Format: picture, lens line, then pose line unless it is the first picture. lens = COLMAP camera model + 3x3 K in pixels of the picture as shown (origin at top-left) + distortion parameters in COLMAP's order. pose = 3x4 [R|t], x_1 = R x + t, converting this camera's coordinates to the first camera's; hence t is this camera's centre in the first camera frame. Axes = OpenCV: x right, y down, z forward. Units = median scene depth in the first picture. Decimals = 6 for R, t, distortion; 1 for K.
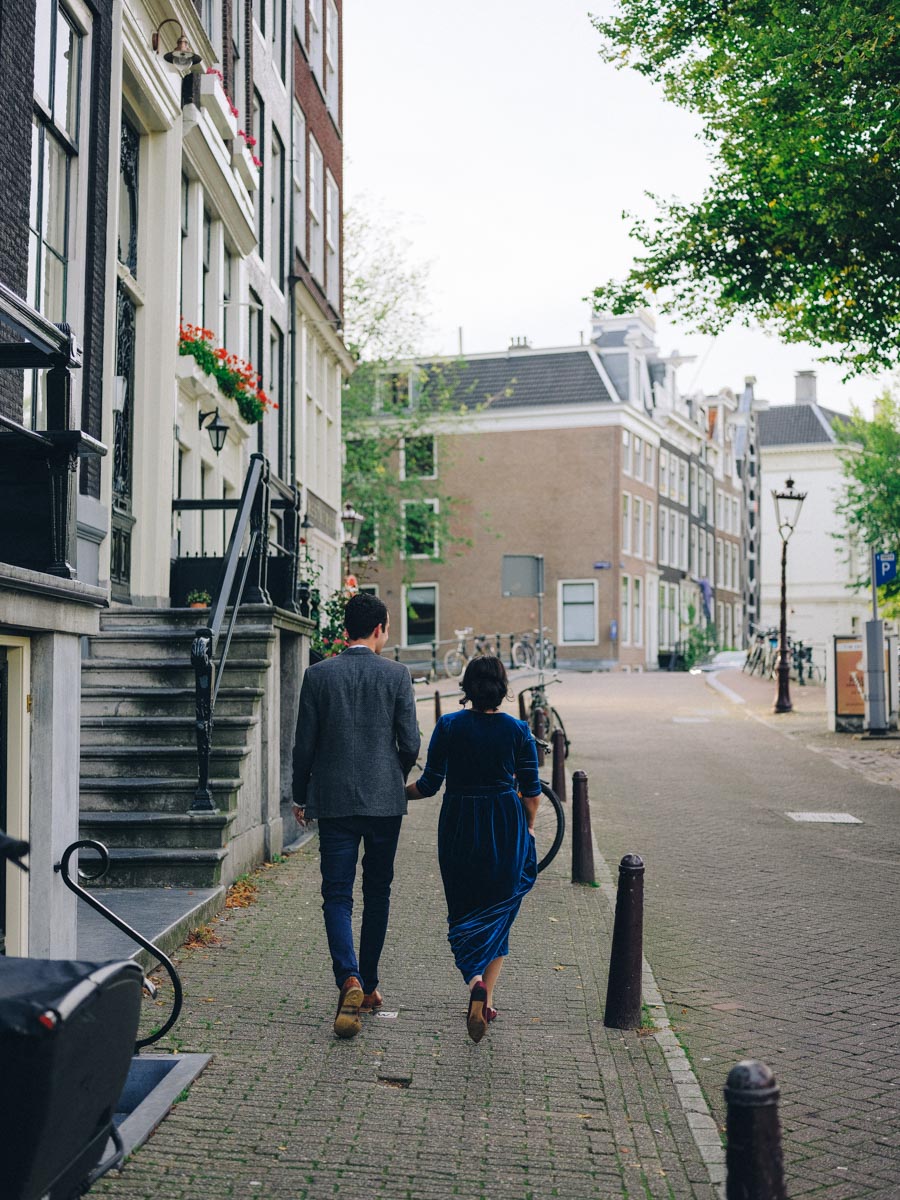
lens RADIAL K [[1772.5, 0, 454.9], [0, 1772.5, 605.2], [0, 0, 1]] dist [0.009228, -0.023451]
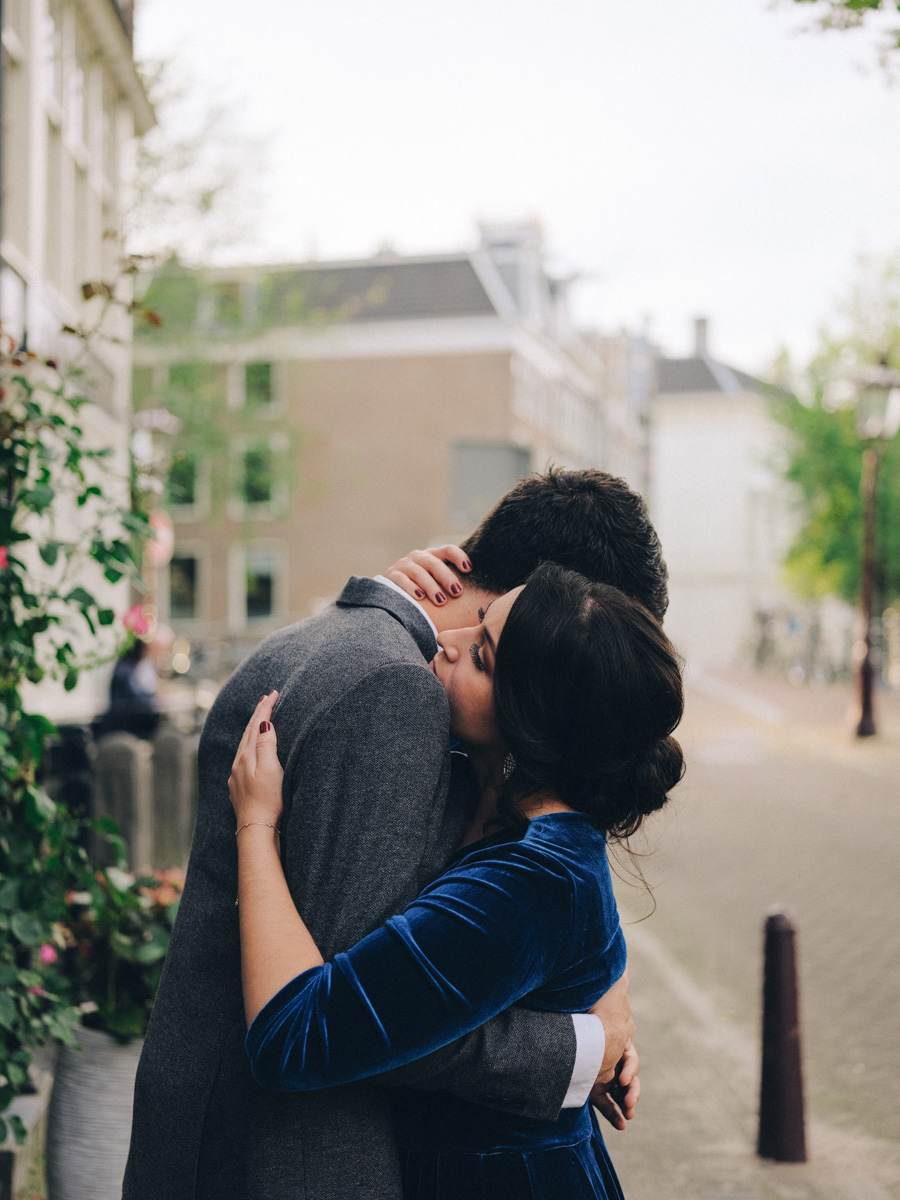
lens RADIAL K [[1772.5, 0, 454.9], [0, 1772.5, 605.2], [0, 0, 1]] dist [0.009228, -0.023451]
pose [[0.995502, 0.008867, 0.094323, -0.006561], [-0.009916, 0.999894, 0.010657, 0.004803], [-0.094219, -0.011545, 0.995485, 0.204455]]
